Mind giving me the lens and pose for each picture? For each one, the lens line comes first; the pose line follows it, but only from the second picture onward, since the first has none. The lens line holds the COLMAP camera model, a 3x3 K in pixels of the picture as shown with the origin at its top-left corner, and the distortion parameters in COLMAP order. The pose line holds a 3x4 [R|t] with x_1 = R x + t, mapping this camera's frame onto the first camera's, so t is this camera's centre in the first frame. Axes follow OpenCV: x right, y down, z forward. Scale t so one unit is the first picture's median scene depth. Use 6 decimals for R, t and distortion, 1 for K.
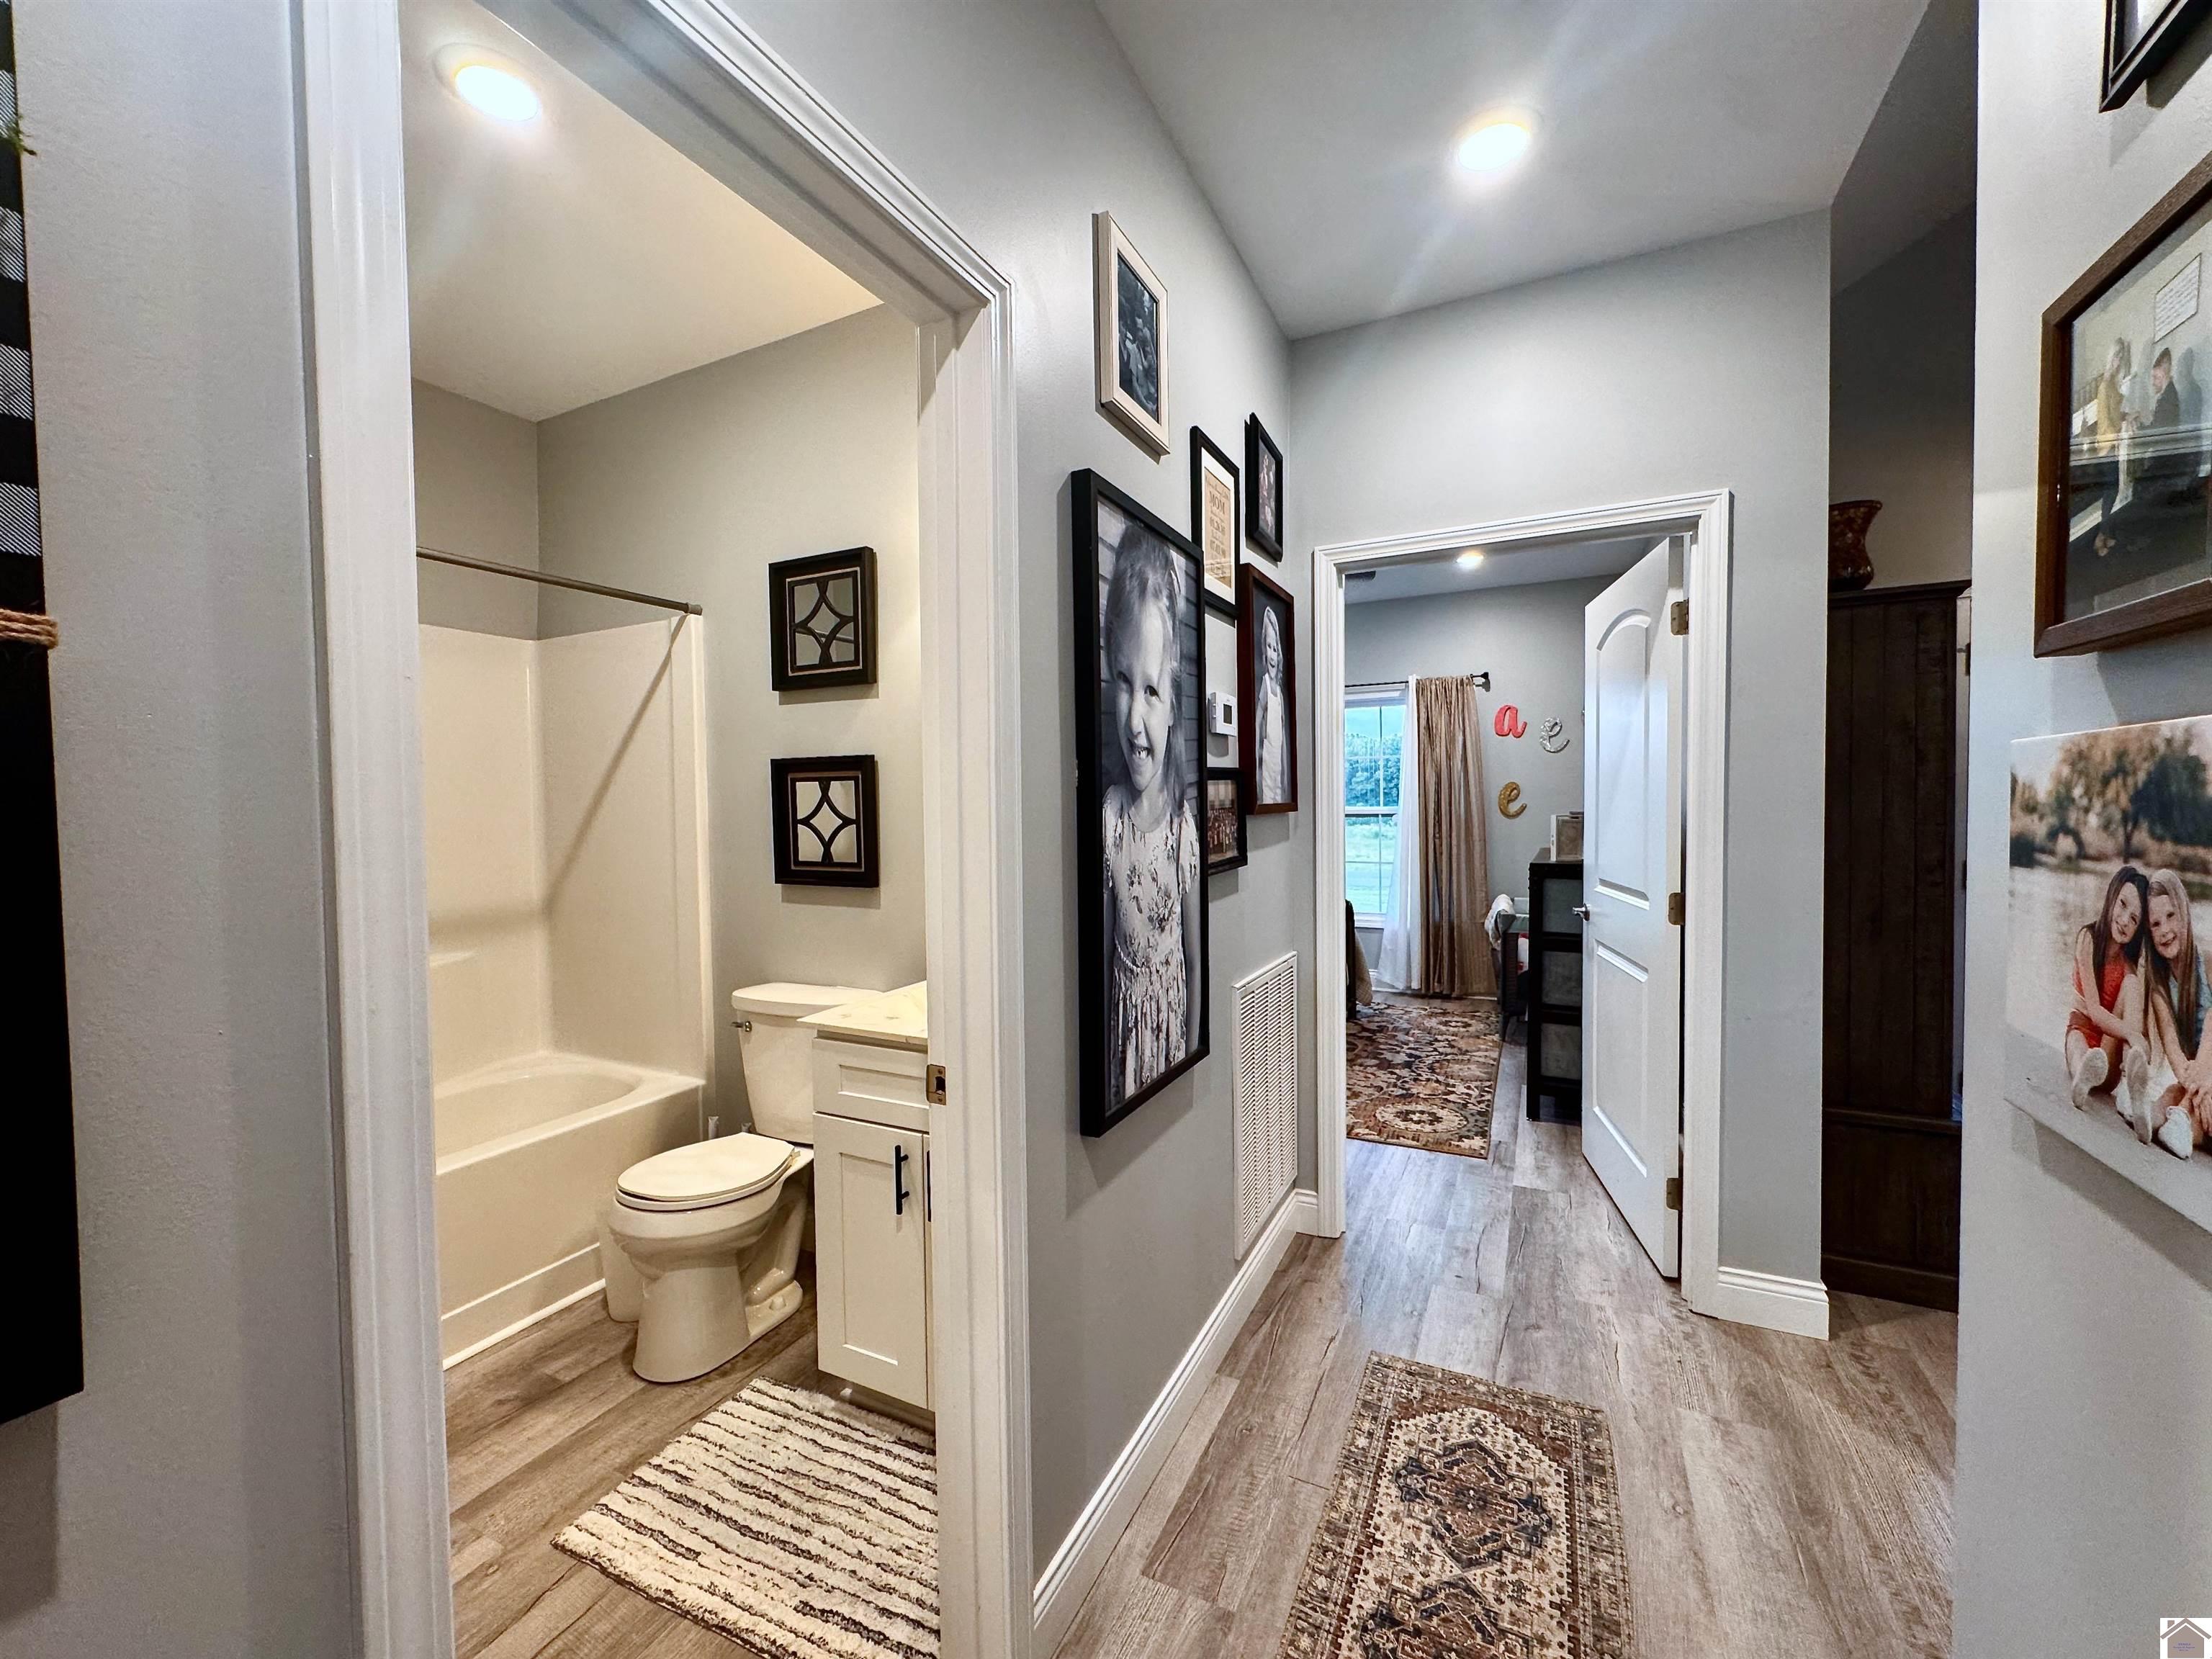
lens RADIAL K [[886.2, 0, 1100.8], [0, 886.2, 826.9], [0, 0, 1]] dist [-0.001250, 0.000185]
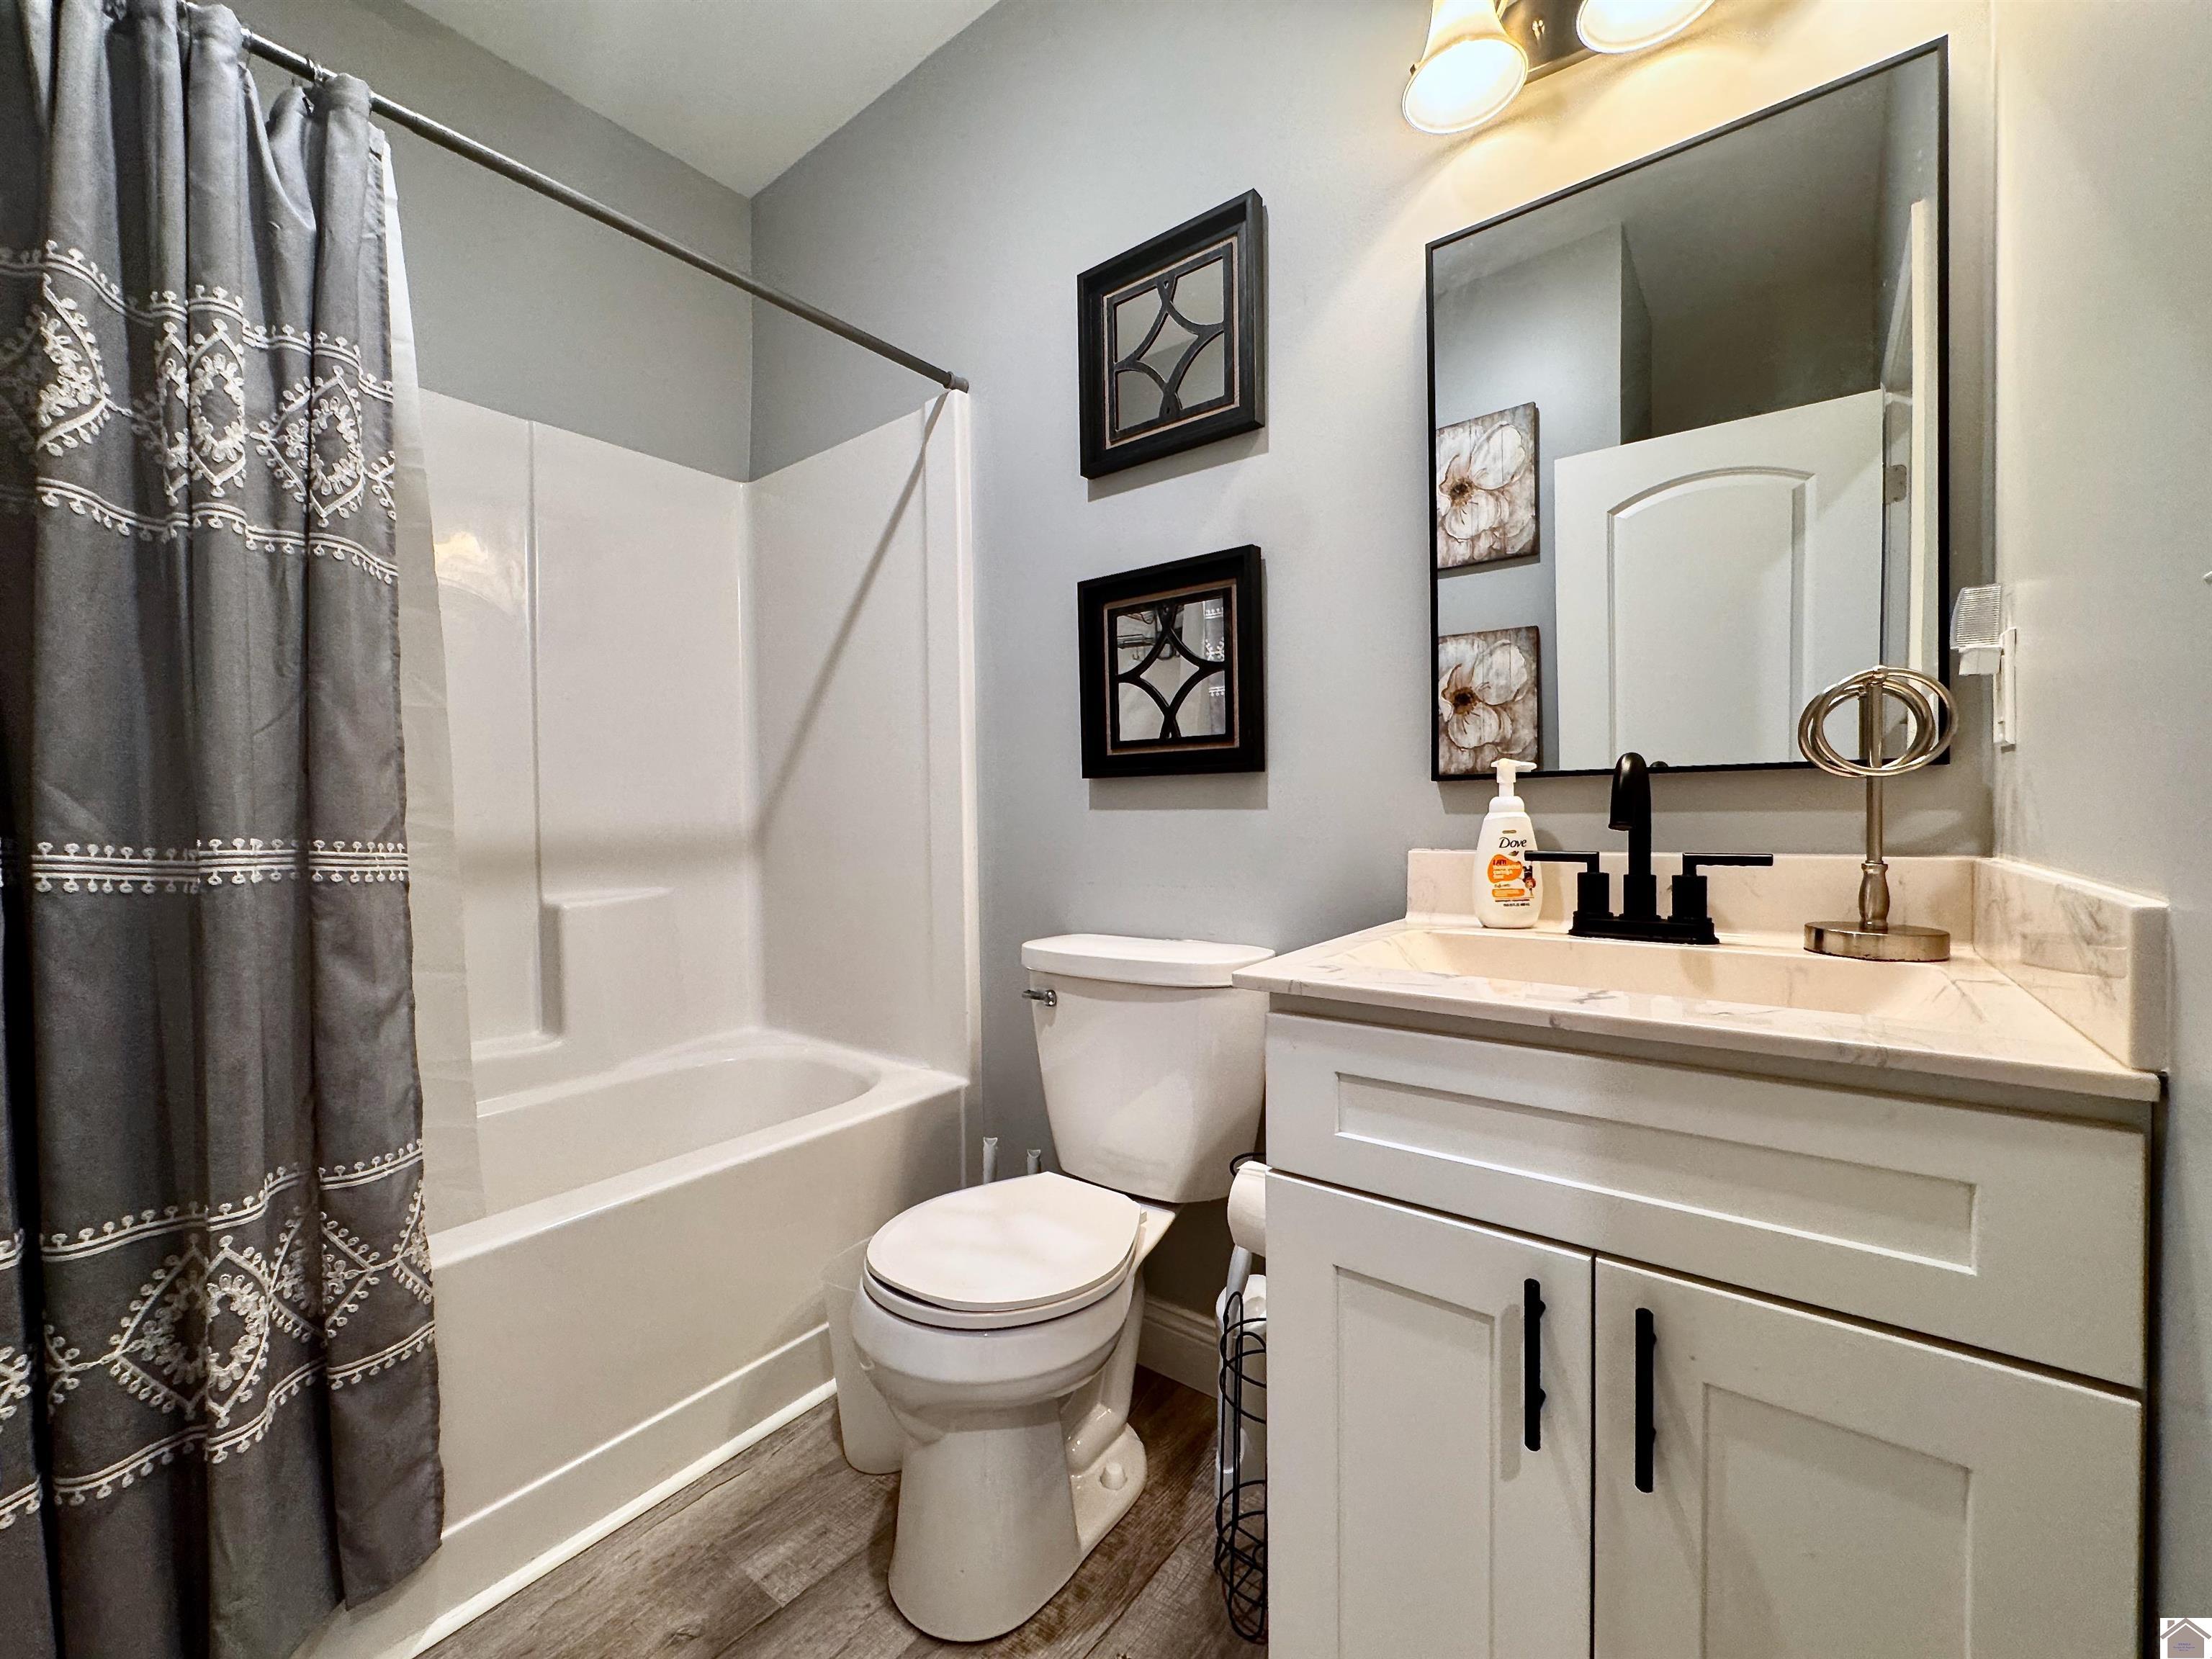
lens RADIAL K [[886.2, 0, 1100.8], [0, 886.2, 826.9], [0, 0, 1]] dist [-0.001250, 0.000185]
pose [[0.981661, 0.003622, -0.190598, -0.245085], [-0.004977, 0.999966, -0.006629, 0.108823], [0.190568, 0.007456, 0.981646, 0.395413]]
